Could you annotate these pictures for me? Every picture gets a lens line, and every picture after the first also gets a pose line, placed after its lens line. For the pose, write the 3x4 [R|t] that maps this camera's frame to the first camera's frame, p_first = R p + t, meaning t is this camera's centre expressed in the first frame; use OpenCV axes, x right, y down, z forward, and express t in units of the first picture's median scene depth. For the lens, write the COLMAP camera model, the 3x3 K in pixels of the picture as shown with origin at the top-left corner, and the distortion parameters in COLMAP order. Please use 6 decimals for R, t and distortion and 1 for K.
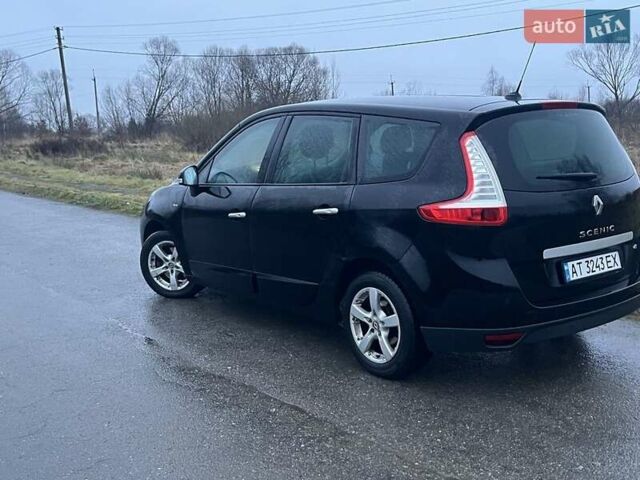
lens RADIAL K [[847.5, 0, 320.0], [0, 847.5, 240.0], [0, 0, 1]] dist [0.010695, 0.481757]
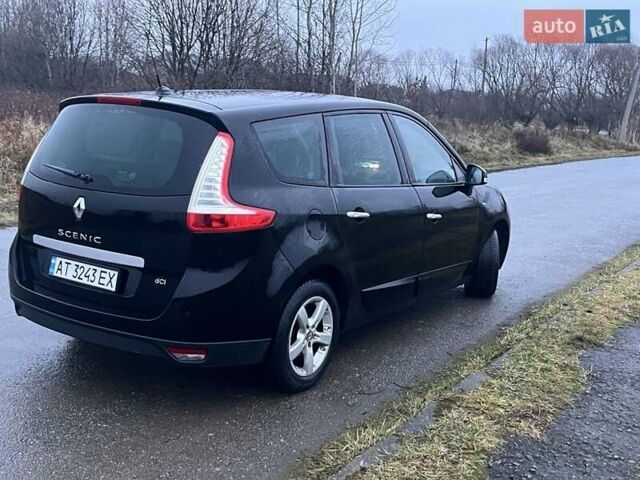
lens RADIAL K [[848.1, 0, 320.0], [0, 848.1, 240.0], [0, 0, 1]] dist [0.016531, -0.036182]
pose [[0.268915, 0.213943, -0.939102, 1.240351], [-0.213810, 0.963951, 0.158378, -0.204666], [0.939133, 0.158199, 0.304964, 0.946183]]
